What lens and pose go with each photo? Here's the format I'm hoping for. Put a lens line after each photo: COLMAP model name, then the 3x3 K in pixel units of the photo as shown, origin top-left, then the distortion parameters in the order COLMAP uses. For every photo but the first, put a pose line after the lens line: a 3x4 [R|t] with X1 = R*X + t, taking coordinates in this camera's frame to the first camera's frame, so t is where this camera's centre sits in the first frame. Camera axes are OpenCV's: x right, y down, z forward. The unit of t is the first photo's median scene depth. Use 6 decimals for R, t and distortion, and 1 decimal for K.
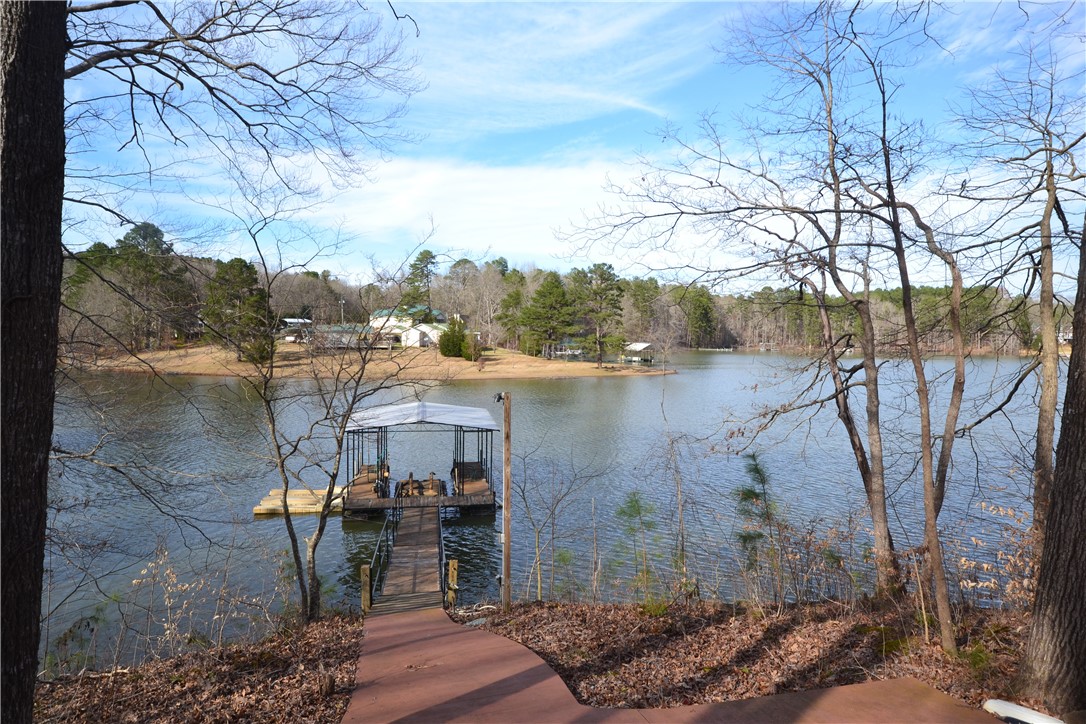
lens RADIAL K [[660.9, 0, 539.0], [0, 660.9, 358.9], [0, 0, 1]] dist [0.034027, 0.003154]
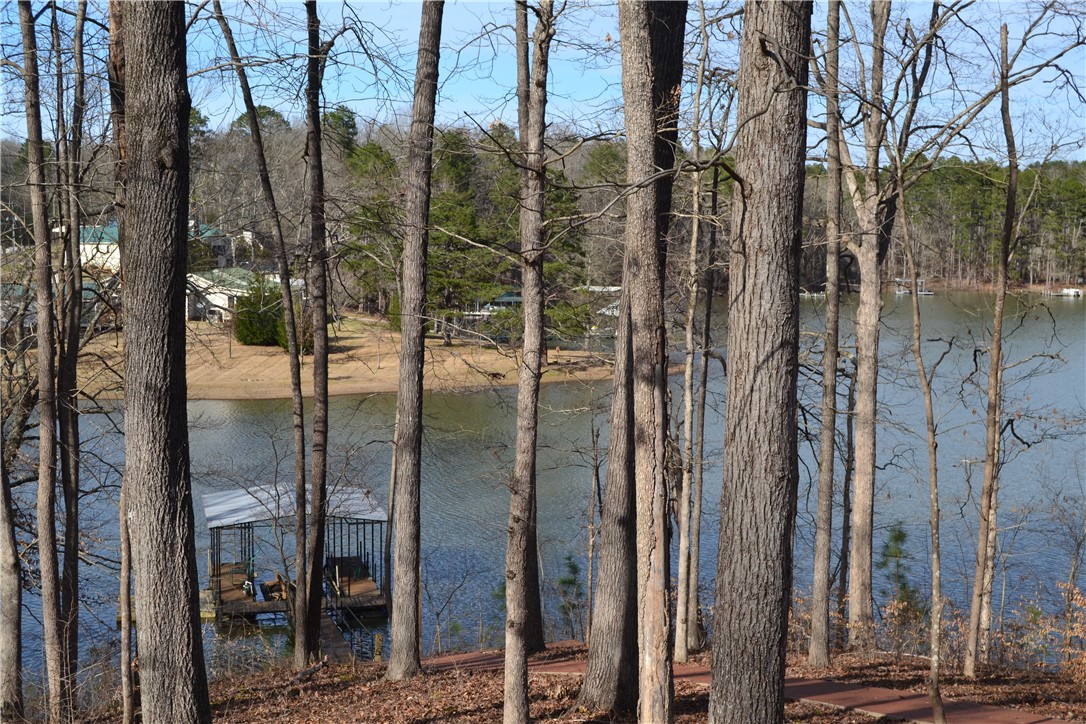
lens RADIAL K [[1514.6, 0, 542.1], [0, 1514.6, 360.8], [0, 0, 1]] dist [-0.014742, 0.000000]
pose [[0.996945, -0.020451, 0.075379, -0.000919], [0.017449, 0.999036, 0.040272, -0.033425], [-0.076130, -0.038834, 0.996341, -0.183368]]
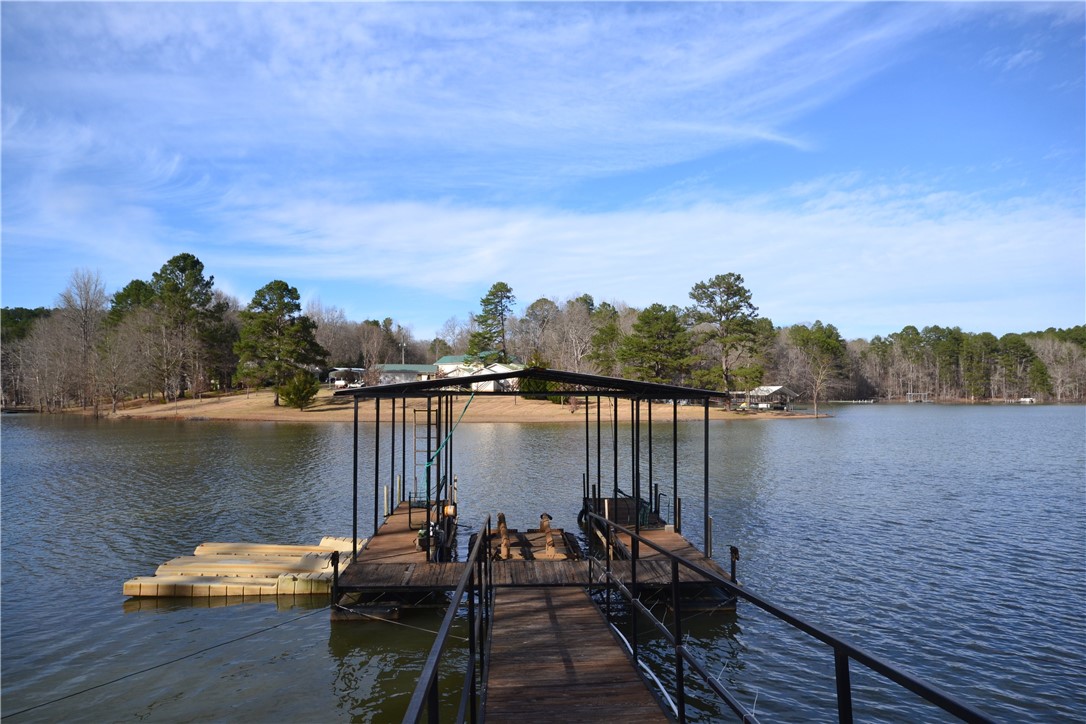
lens RADIAL K [[746.3, 0, 542.6], [0, 746.3, 352.3], [0, 0, 1]] dist [0.022777, 0.009792]
pose [[0.994058, -0.018734, -0.107223, -0.023555], [0.008441, 0.995378, -0.095662, 0.024311], [0.108519, 0.094189, 0.989622, 0.104691]]
